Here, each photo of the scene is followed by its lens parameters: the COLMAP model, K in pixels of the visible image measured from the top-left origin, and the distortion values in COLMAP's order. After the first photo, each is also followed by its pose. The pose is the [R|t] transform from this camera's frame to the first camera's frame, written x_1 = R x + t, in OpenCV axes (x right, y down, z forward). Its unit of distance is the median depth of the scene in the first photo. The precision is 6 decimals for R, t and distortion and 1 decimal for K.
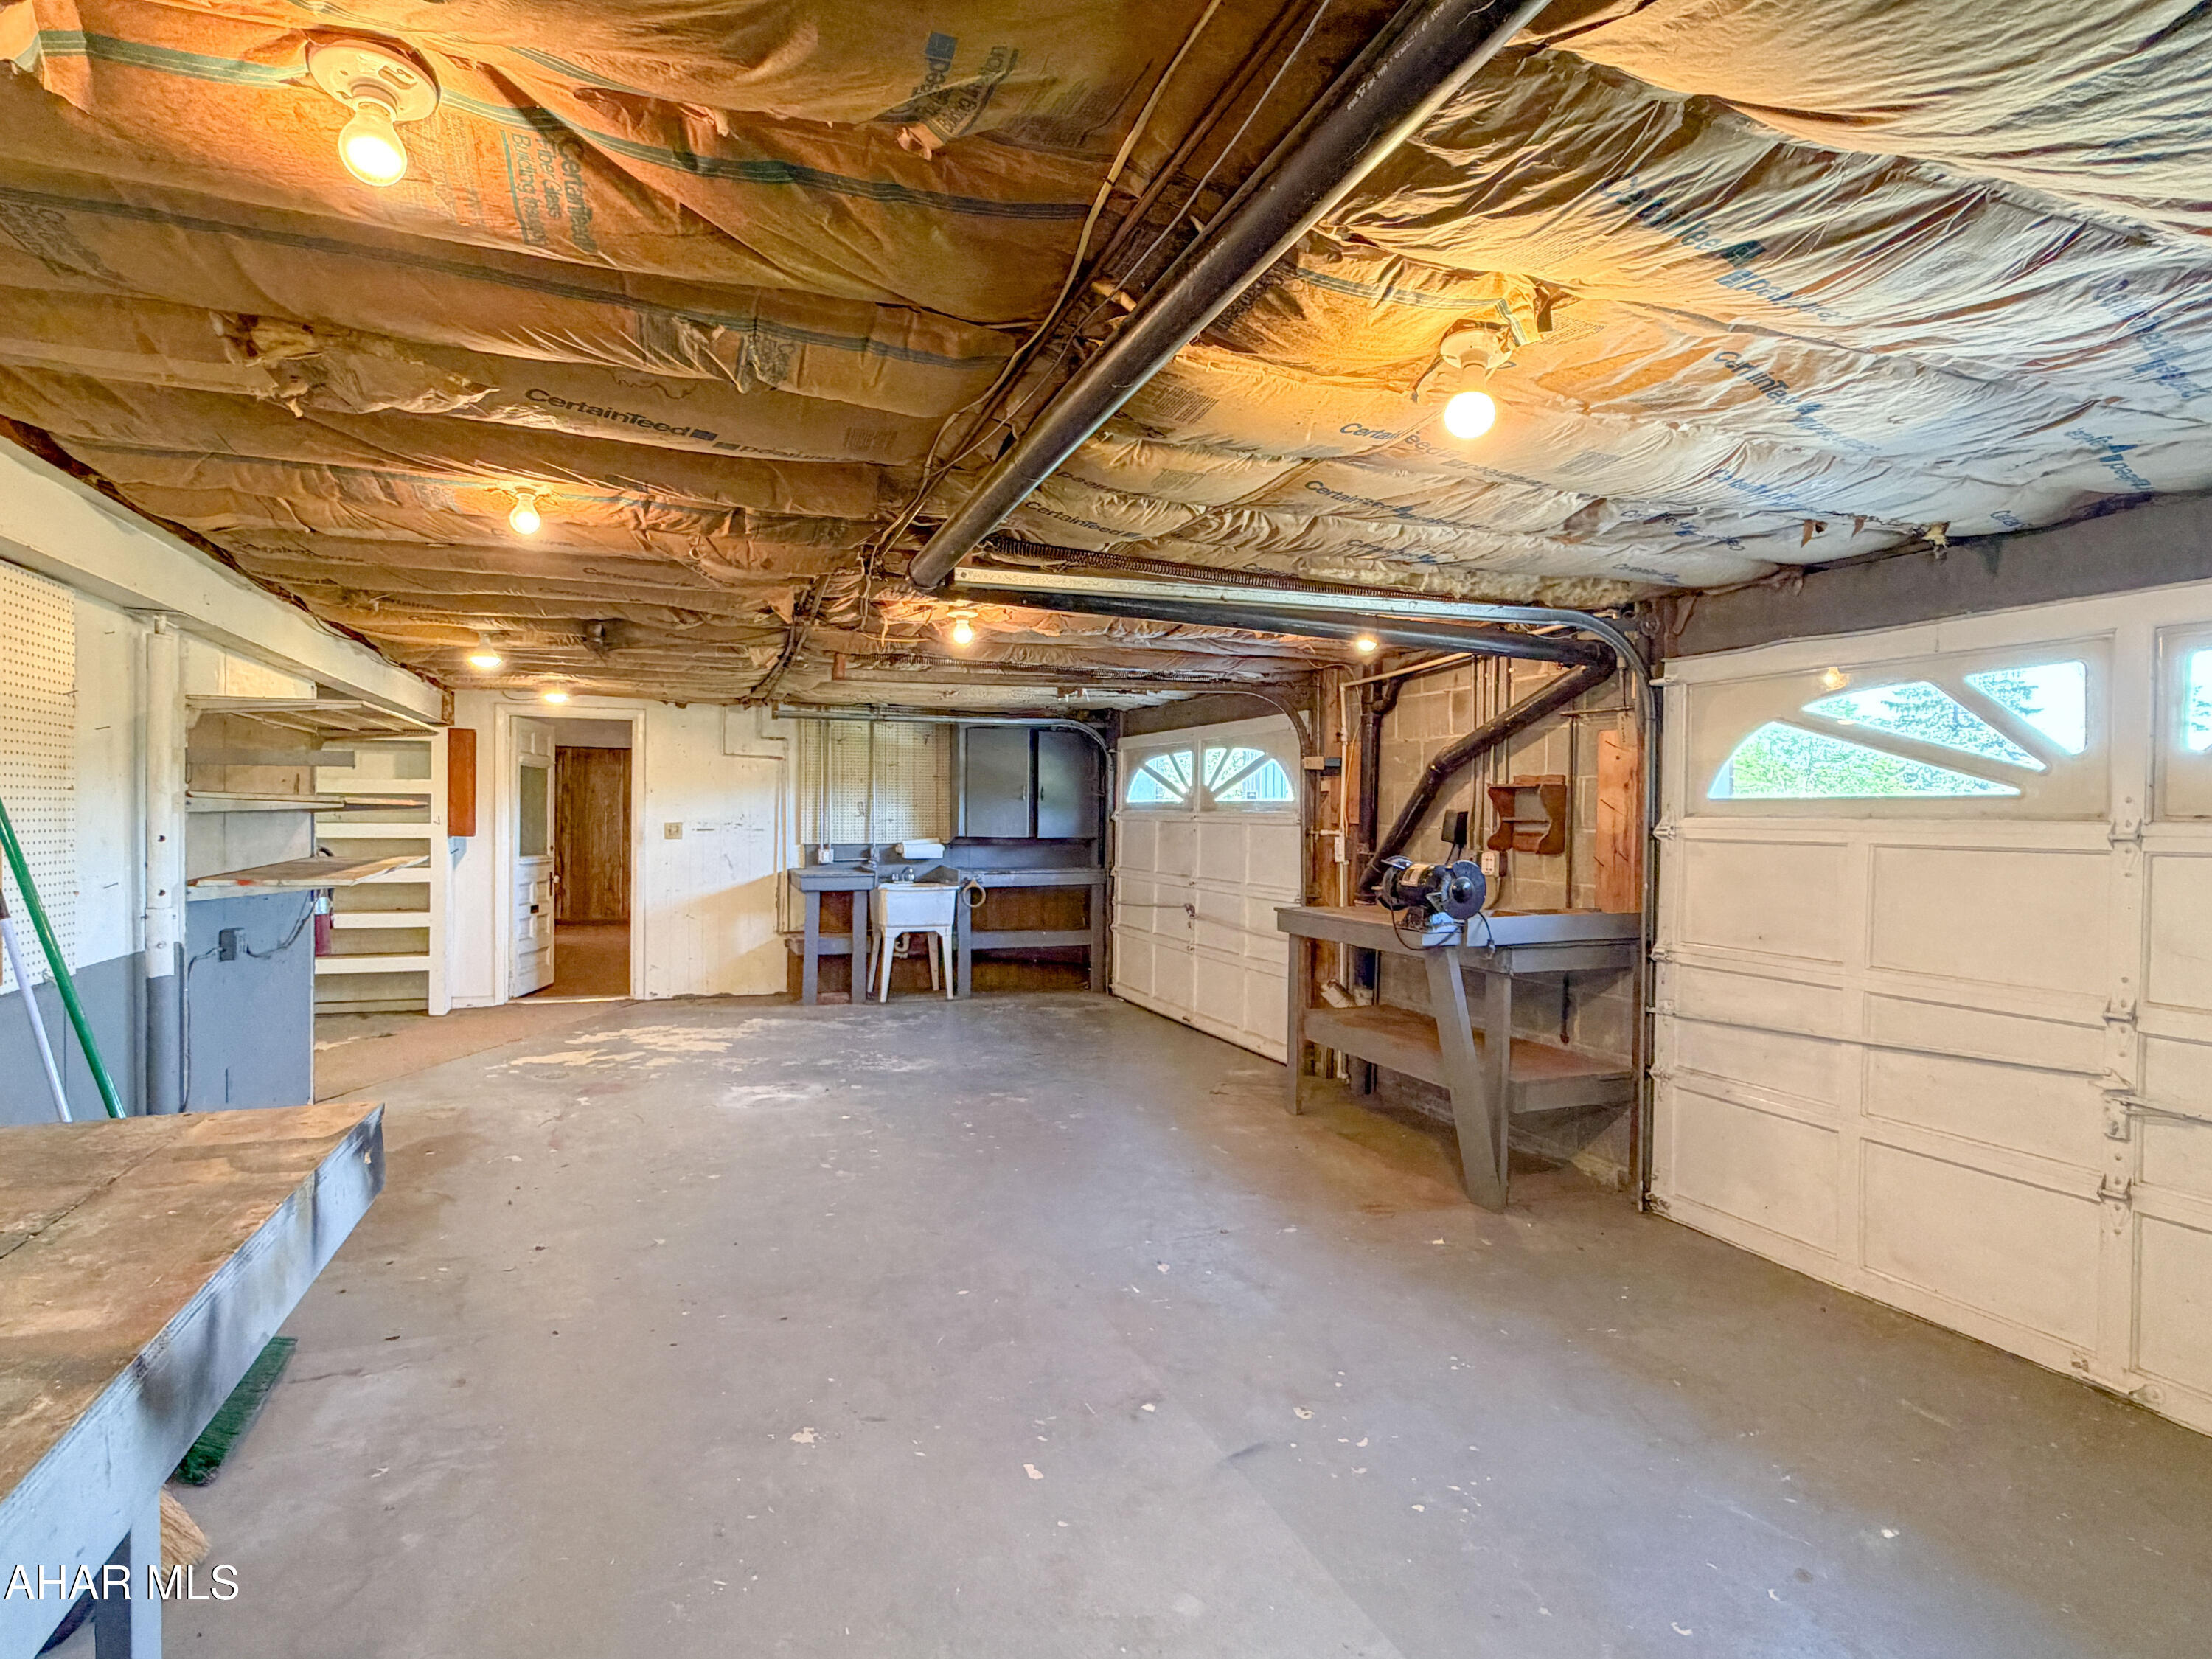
lens RADIAL K [[1171.5, 0, 1105.0], [0, 1171.5, 830.7], [0, 0, 1]] dist [-0.006598, -0.000608]
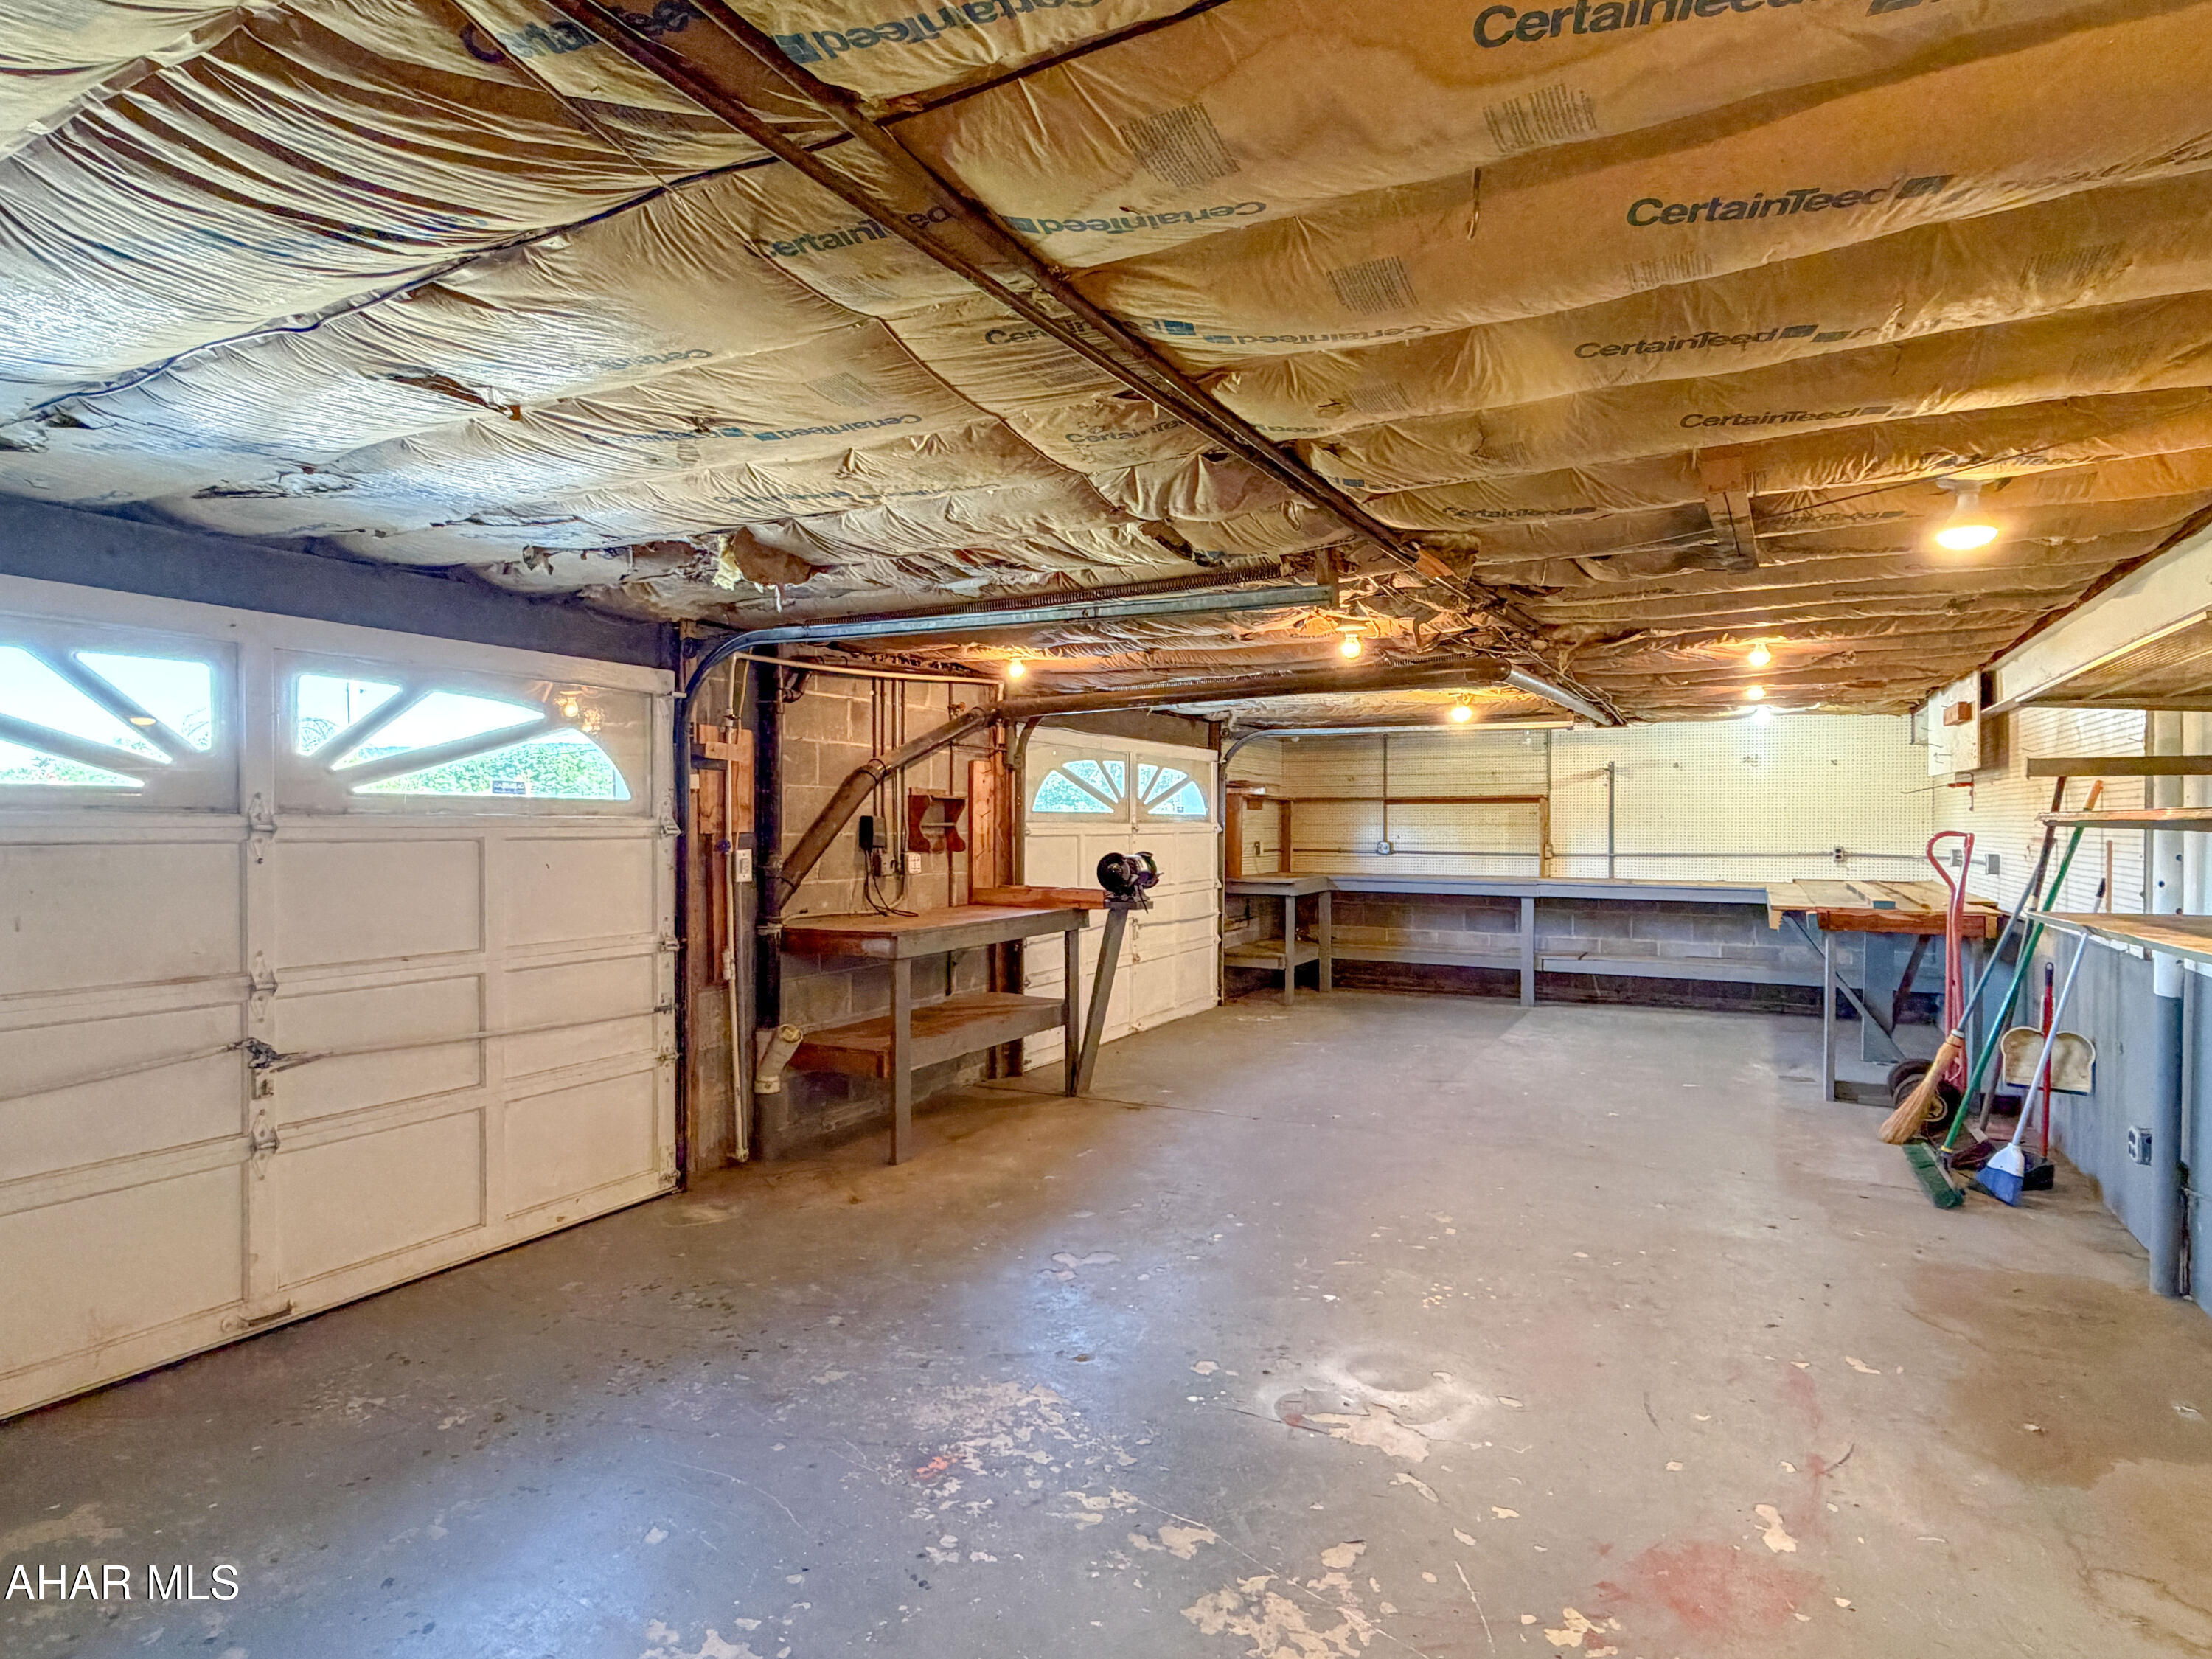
lens RADIAL K [[1171.5, 0, 1103.6], [0, 1171.5, 823.6], [0, 0, 1]] dist [-0.006598, -0.000608]
pose [[-0.643865, -0.012095, 0.765043, -0.677877], [0.003140, 0.999825, 0.018450, -0.031909], [-0.765132, 0.014282, -0.643714, 1.618140]]
